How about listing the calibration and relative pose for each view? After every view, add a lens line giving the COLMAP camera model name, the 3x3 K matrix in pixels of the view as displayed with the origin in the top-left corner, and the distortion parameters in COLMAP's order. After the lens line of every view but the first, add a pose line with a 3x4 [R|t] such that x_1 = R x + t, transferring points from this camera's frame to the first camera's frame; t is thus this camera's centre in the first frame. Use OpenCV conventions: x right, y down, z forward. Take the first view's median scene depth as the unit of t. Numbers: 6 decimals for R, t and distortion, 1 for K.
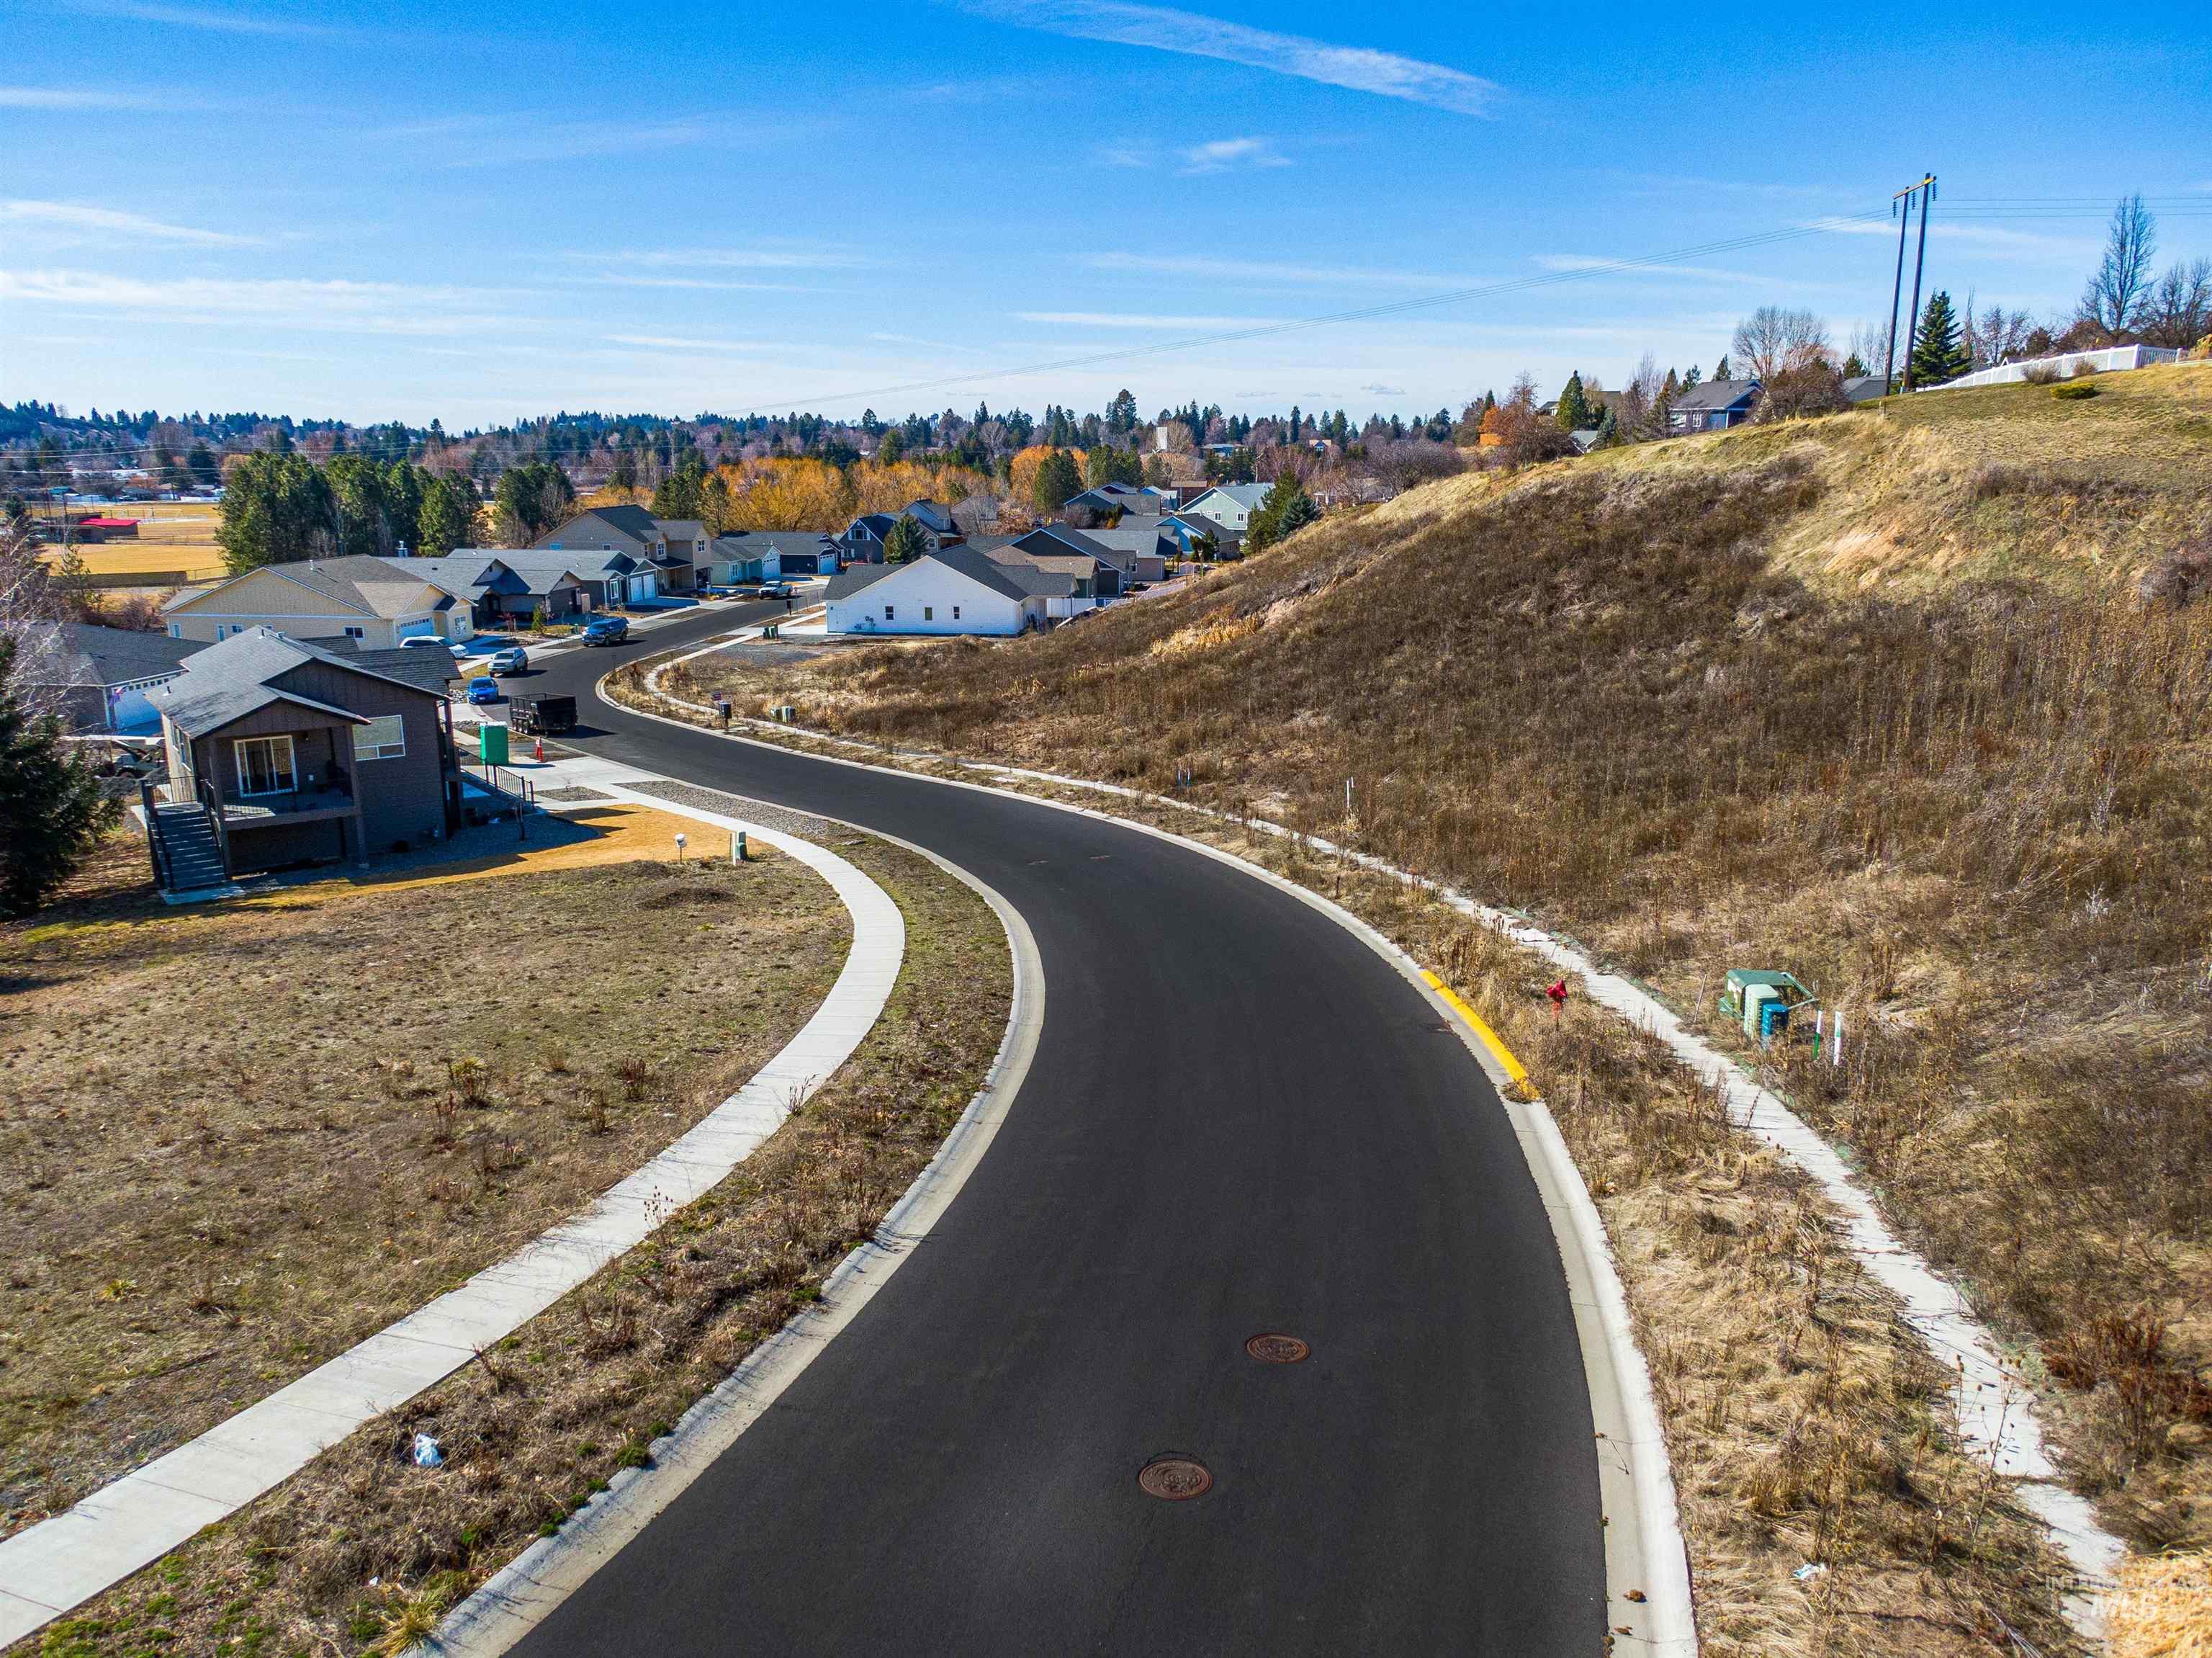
lens RADIAL K [[1605.4, 0, 1102.6], [0, 1605.4, 823.4], [0, 0, 1]] dist [0.047500, -0.072260]
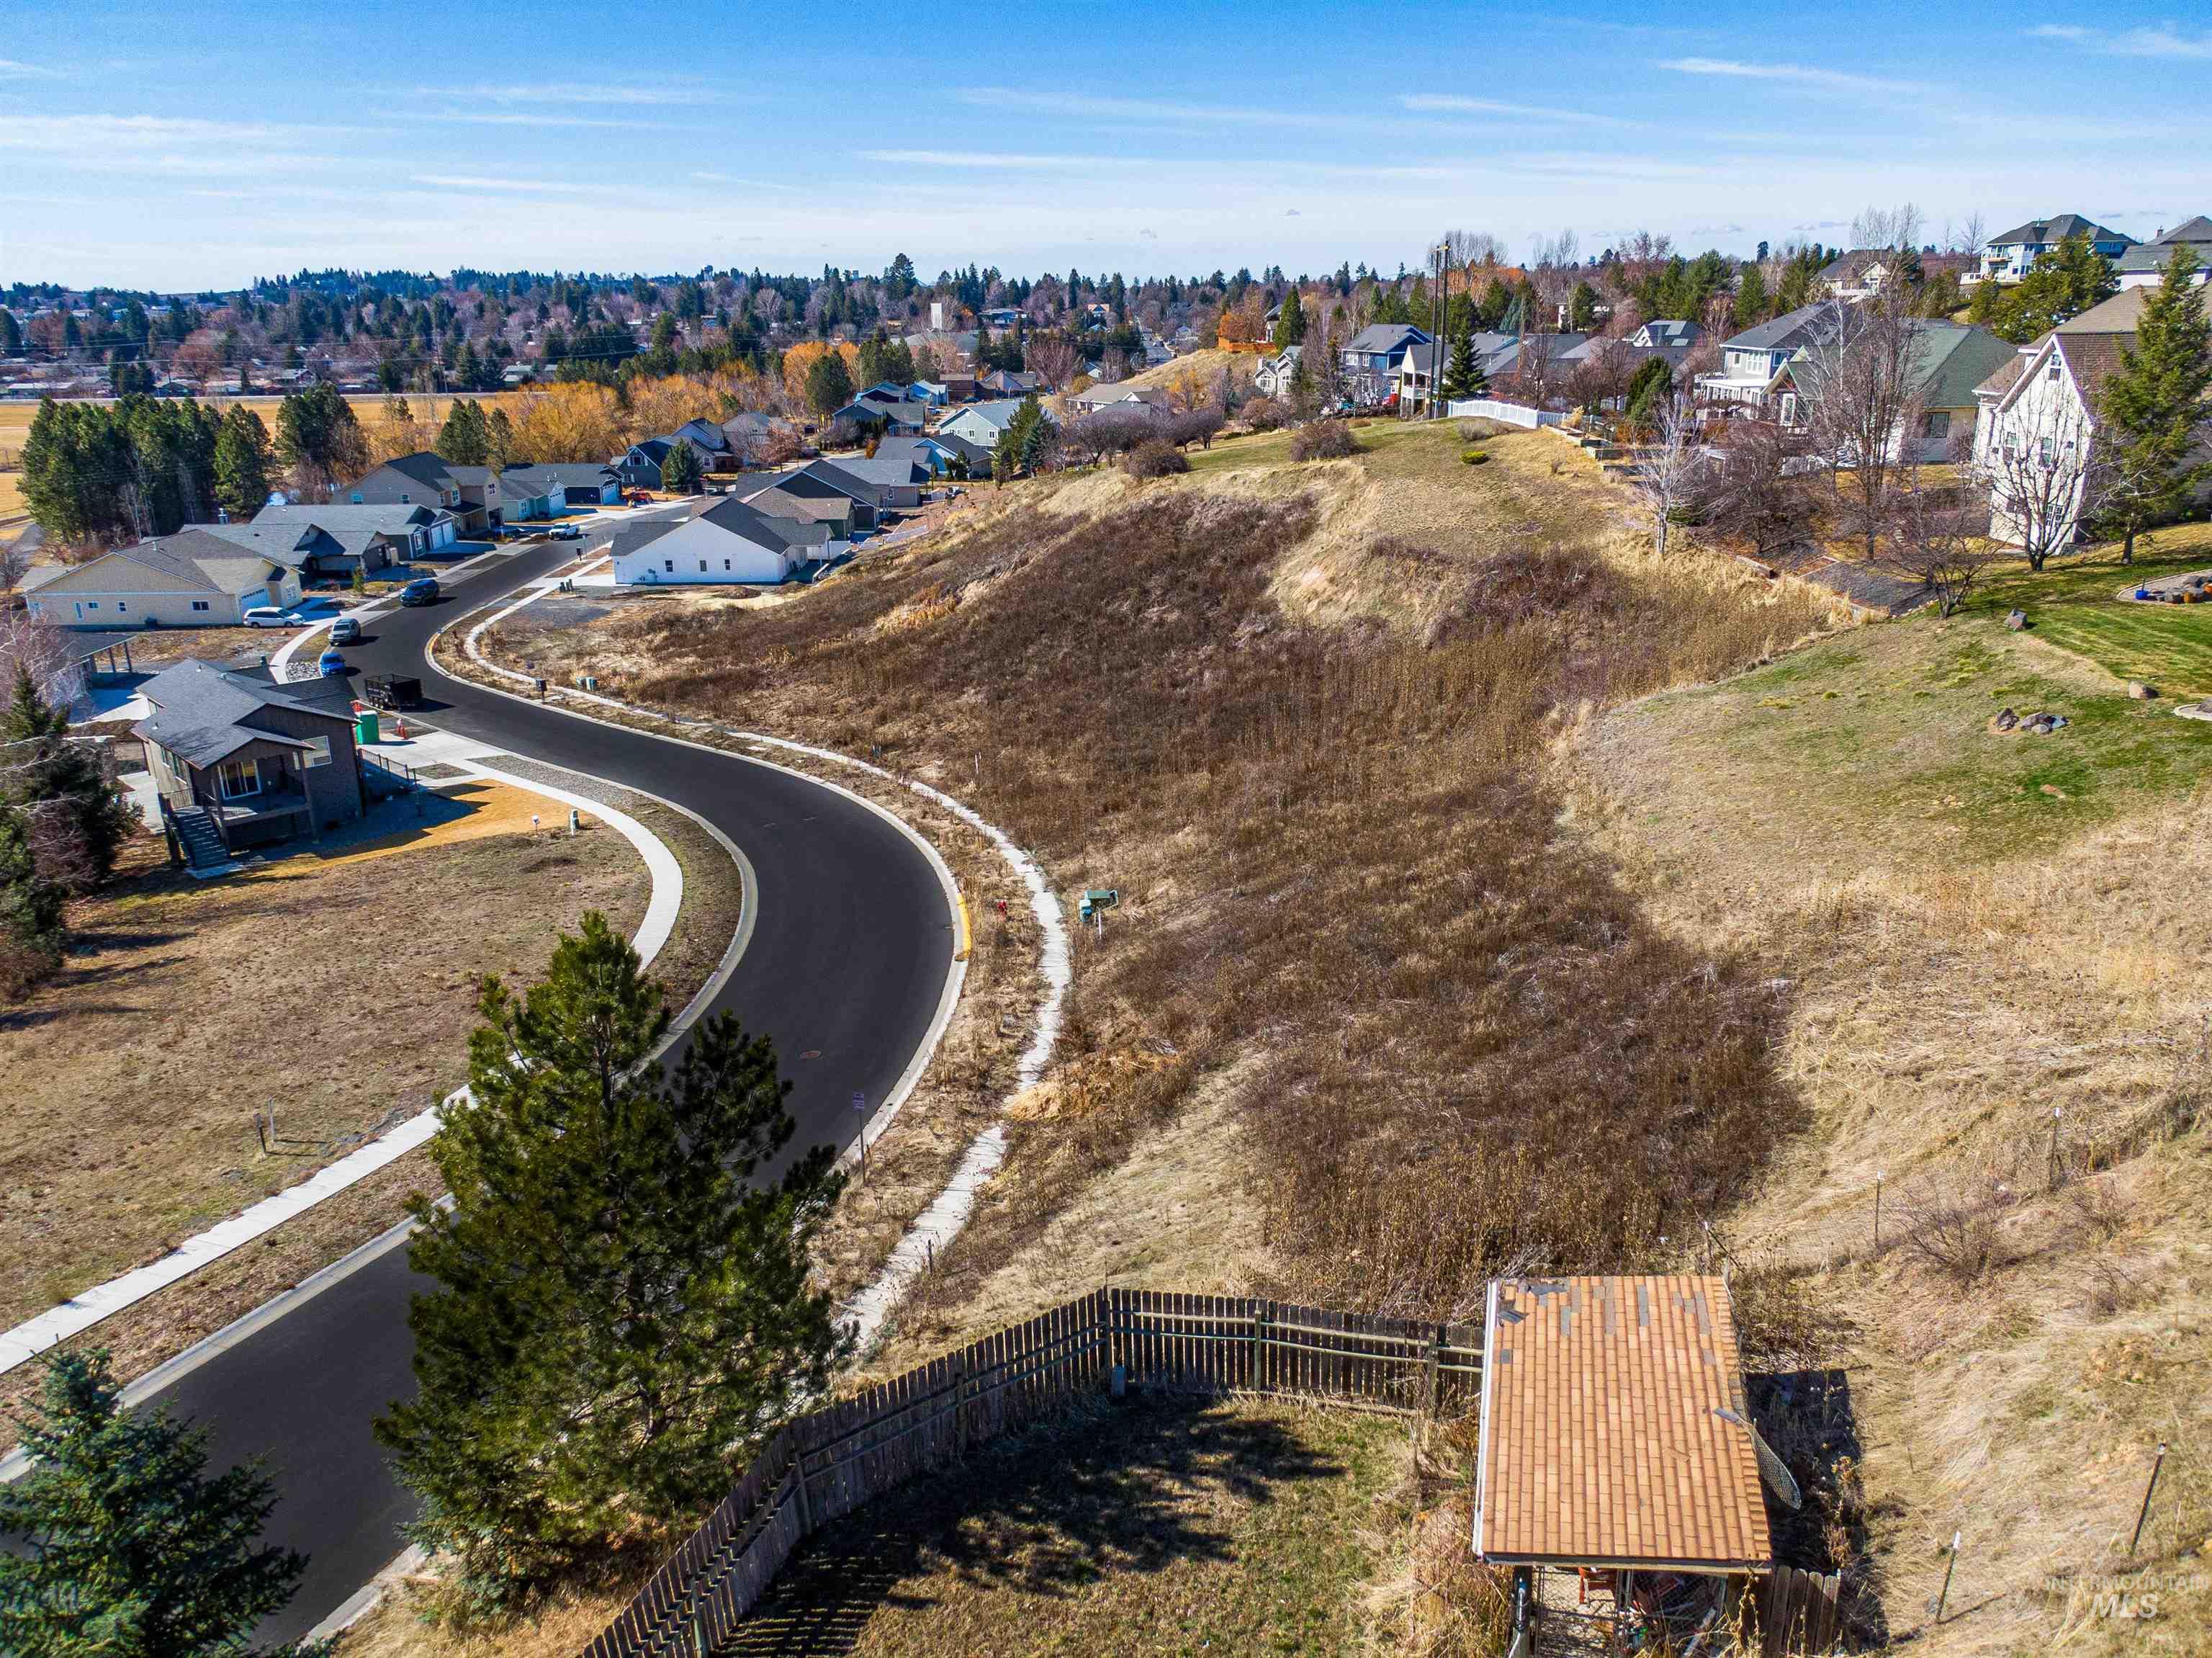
lens RADIAL K [[1605.4, 0, 1099.9], [0, 1605.4, 819.8], [0, 0, 1]] dist [0.047500, -0.072260]
pose [[0.992316, -0.047584, 0.114216, 0.063372], [0.037582, 0.995395, 0.088182, -0.066617], [-0.117886, -0.083212, 0.989535, -0.380895]]
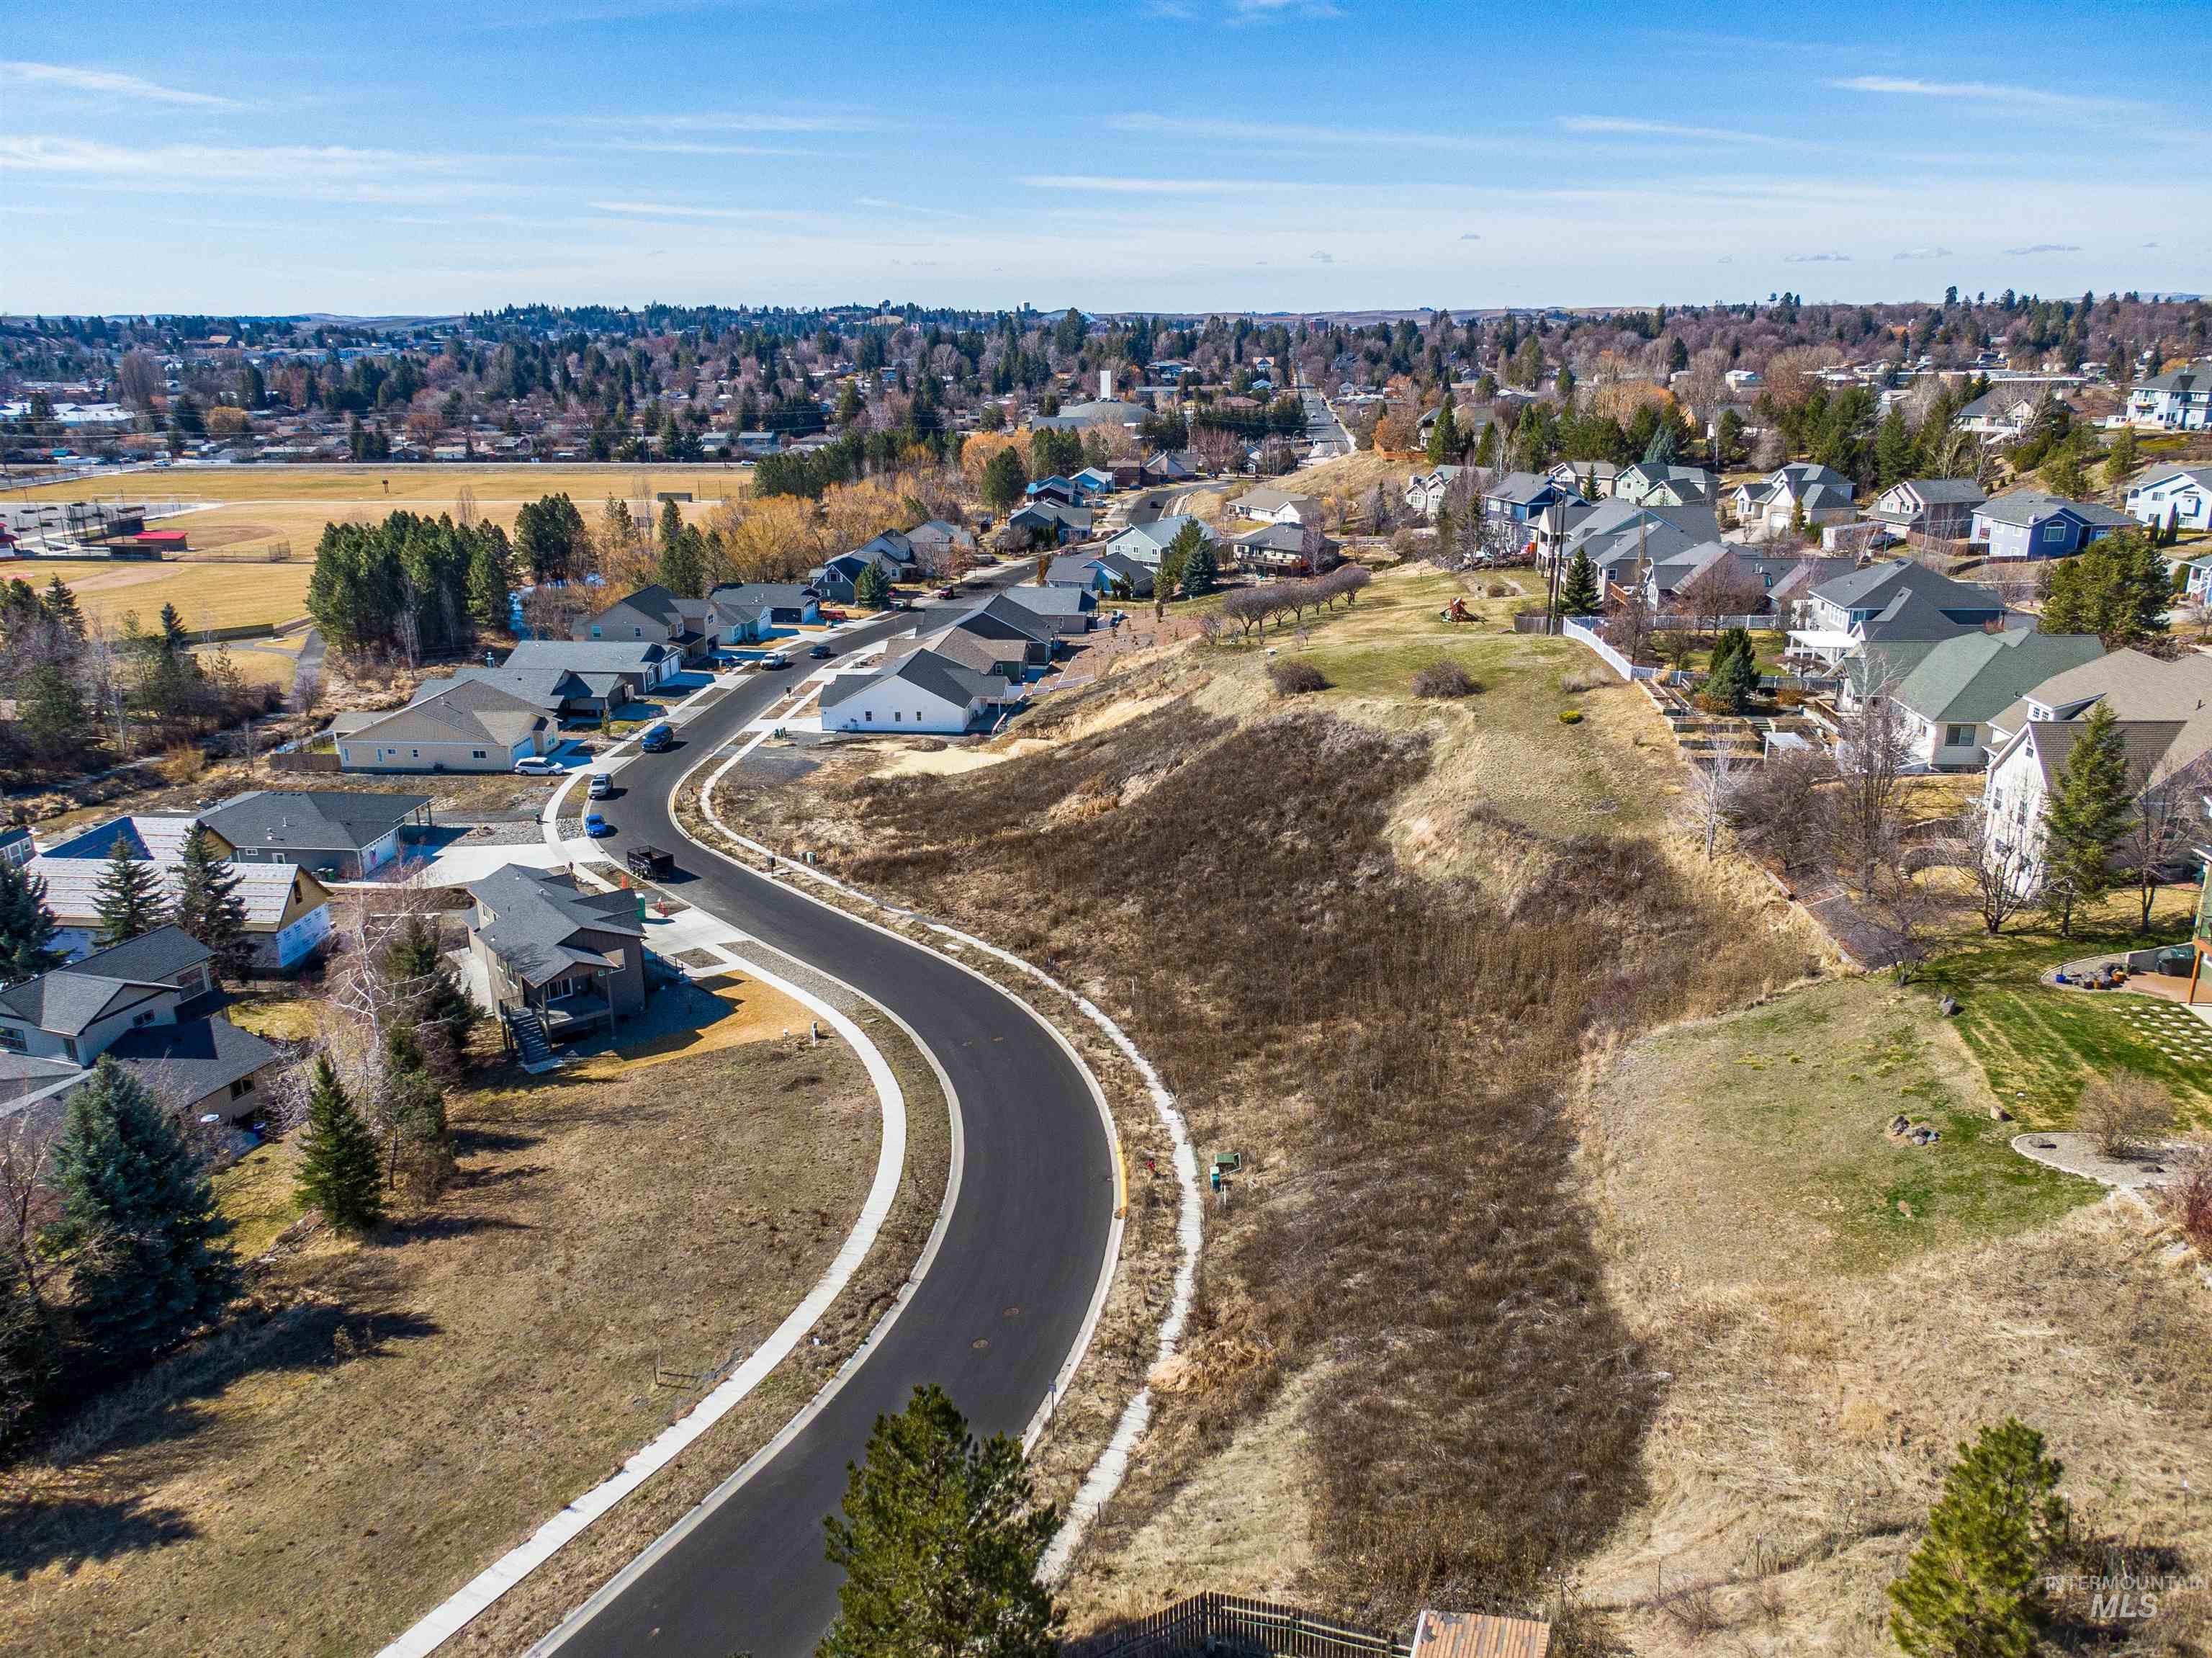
lens RADIAL K [[1605.4, 0, 1101.2], [0, 1605.4, 816.8], [0, 0, 1]] dist [0.047500, -0.072260]
pose [[0.999656, -0.014069, 0.022118, 0.052561], [0.012481, 0.997442, 0.070380, -0.241732], [-0.023051, -0.070080, 0.997275, -0.597040]]
